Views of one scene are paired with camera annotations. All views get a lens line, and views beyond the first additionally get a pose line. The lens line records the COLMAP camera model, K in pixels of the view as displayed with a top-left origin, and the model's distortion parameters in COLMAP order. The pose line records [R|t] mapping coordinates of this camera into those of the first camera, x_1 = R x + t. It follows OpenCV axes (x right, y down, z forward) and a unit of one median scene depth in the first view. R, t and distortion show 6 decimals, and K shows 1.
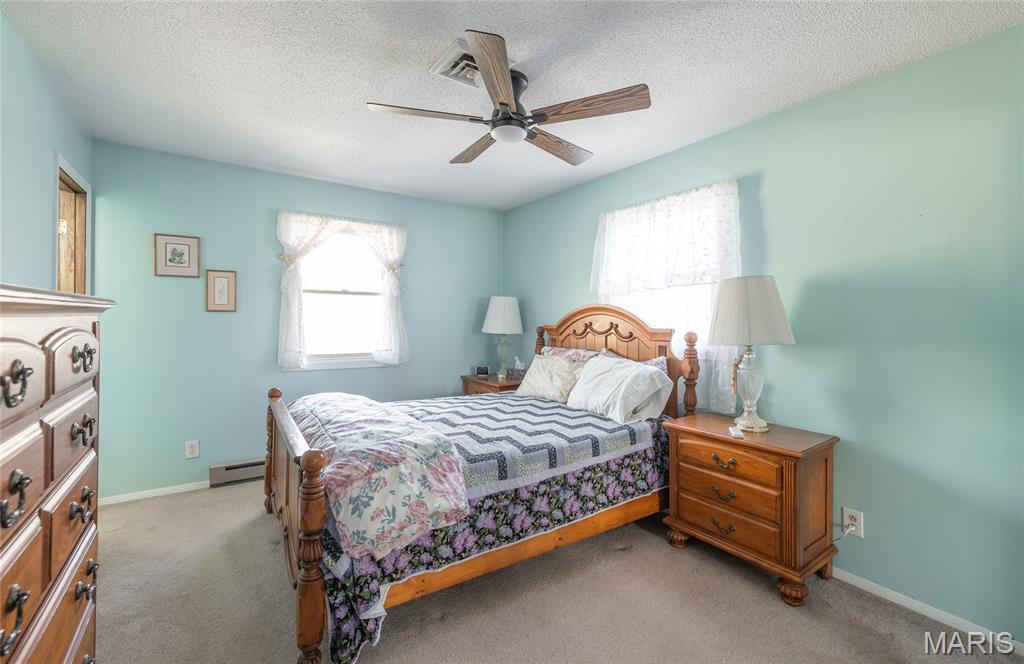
lens RADIAL K [[434.5, 0, 511.8], [0, 434.5, 327.1], [0, 0, 1]] dist [0.001931, 0.000212]
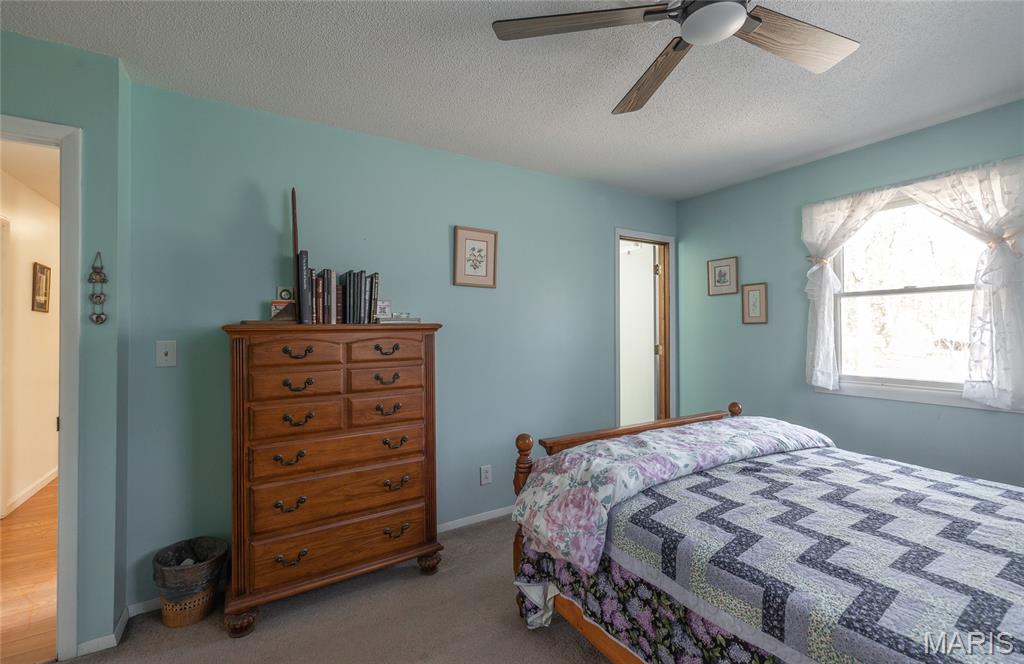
lens RADIAL K [[434.5, 0, 512.0], [0, 434.5, 327.3], [0, 0, 1]] dist [0.001931, 0.000212]
pose [[-0.048111, -0.016343, -0.998708, 0.405946], [-0.007801, 0.999842, -0.015986, -0.006263], [0.998812, 0.007021, -0.048231, 0.498464]]
